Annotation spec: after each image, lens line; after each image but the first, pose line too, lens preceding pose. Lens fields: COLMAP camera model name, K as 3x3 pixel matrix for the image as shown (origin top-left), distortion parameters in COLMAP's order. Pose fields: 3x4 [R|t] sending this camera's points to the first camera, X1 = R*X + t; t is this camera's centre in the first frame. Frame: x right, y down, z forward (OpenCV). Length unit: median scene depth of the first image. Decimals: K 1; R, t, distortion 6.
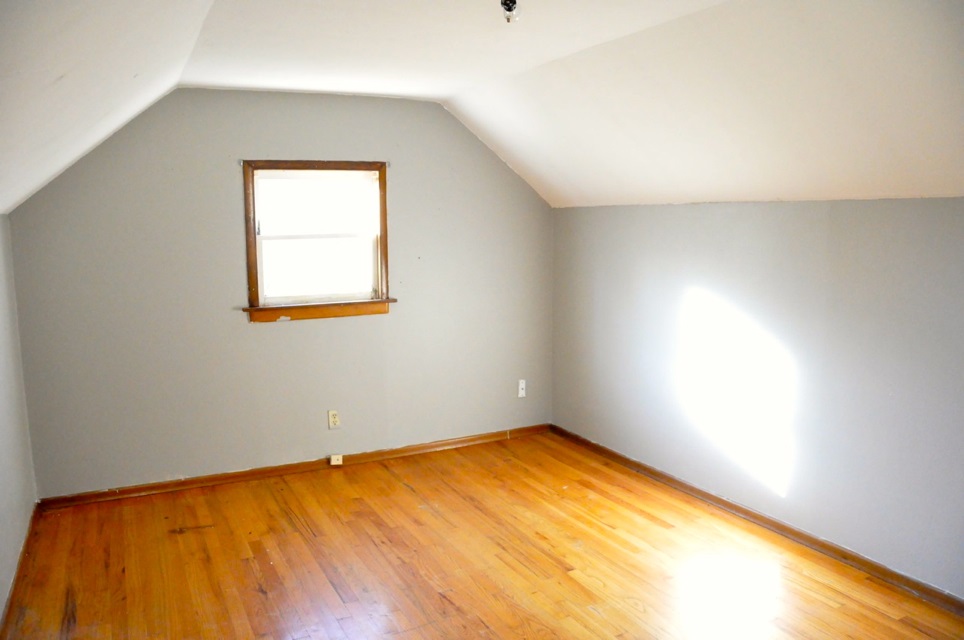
lens RADIAL K [[746.9, 0, 480.1], [0, 746.9, 328.9], [0, 0, 1]] dist [-0.109281, 0.000631]
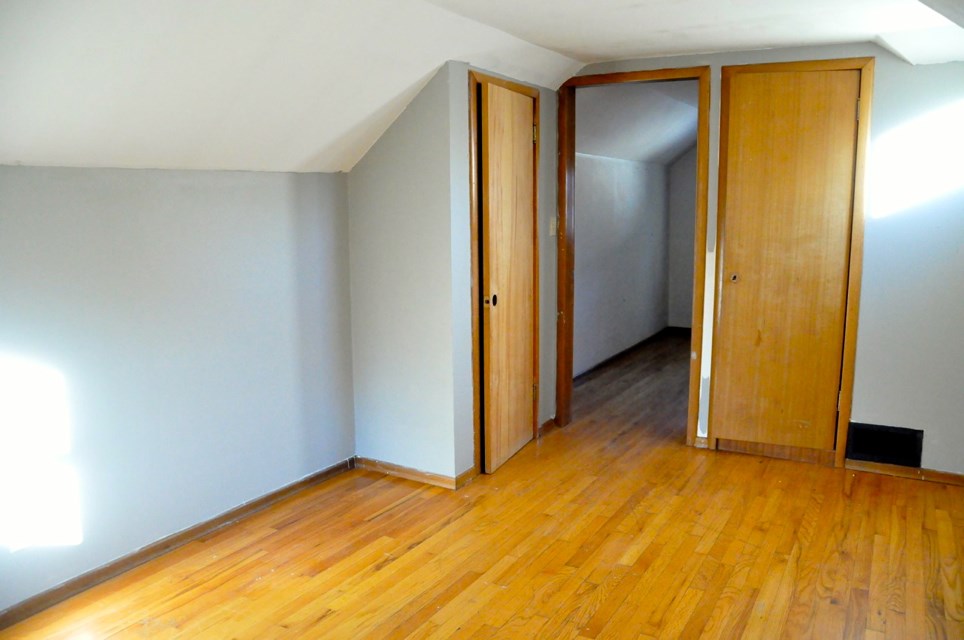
lens RADIAL K [[746.9, 0, 480.1], [0, 746.9, 328.9], [0, 0, 1]] dist [-0.109281, 0.000631]
pose [[-0.555073, -0.124653, 0.822408, -0.521581], [0.131228, 0.963202, 0.234564, -0.142813], [-0.821385, 0.238123, -0.518290, 1.190641]]
